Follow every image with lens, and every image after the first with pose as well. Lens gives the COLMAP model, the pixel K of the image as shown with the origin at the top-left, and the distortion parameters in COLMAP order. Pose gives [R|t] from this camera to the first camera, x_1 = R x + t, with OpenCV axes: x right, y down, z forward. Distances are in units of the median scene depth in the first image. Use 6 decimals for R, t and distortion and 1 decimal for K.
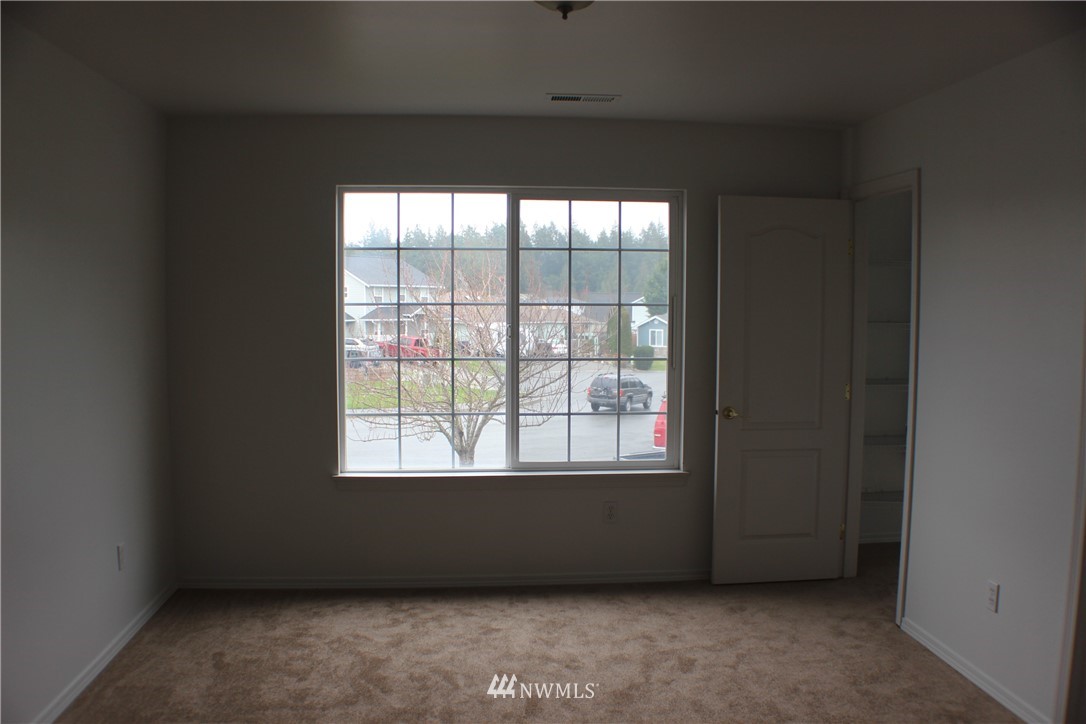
lens RADIAL K [[900.7, 0, 543.0], [0, 900.7, 362.0], [0, 0, 1]] dist [-0.201321, 0.068365]
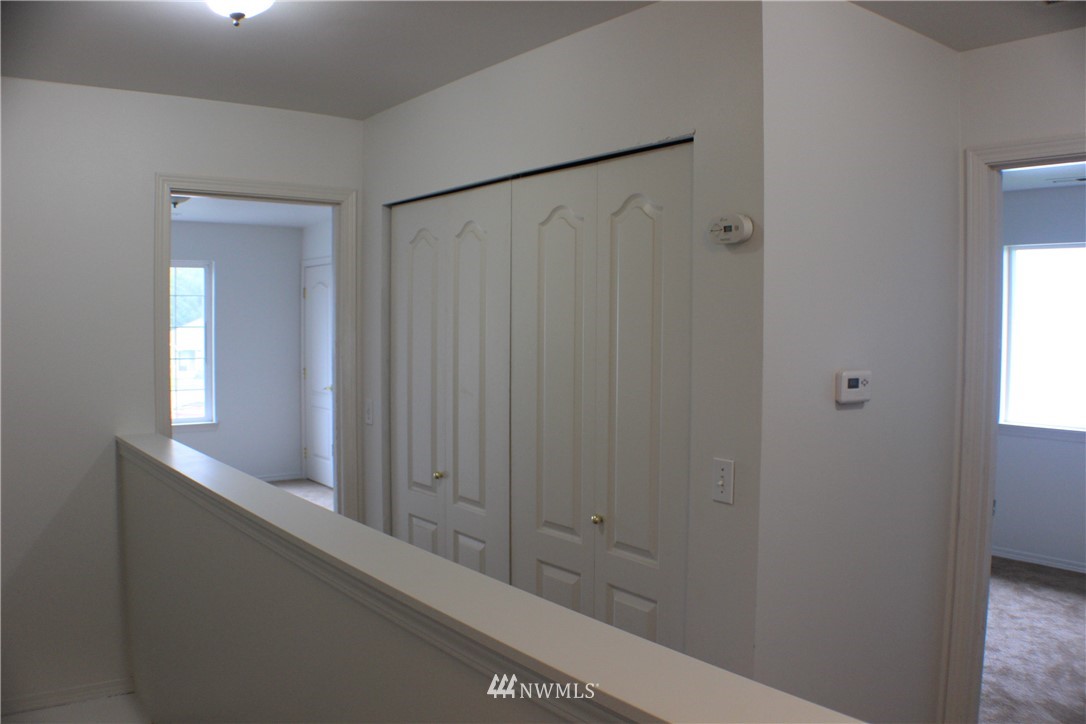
lens RADIAL K [[900.7, 0, 543.0], [0, 900.7, 362.0], [0, 0, 1]] dist [-0.201321, 0.068365]
pose [[0.849978, -0.021735, 0.526370, -0.220832], [0.034801, 0.999283, -0.014933, 0.060028], [-0.525668, 0.031010, 0.850124, -0.893712]]
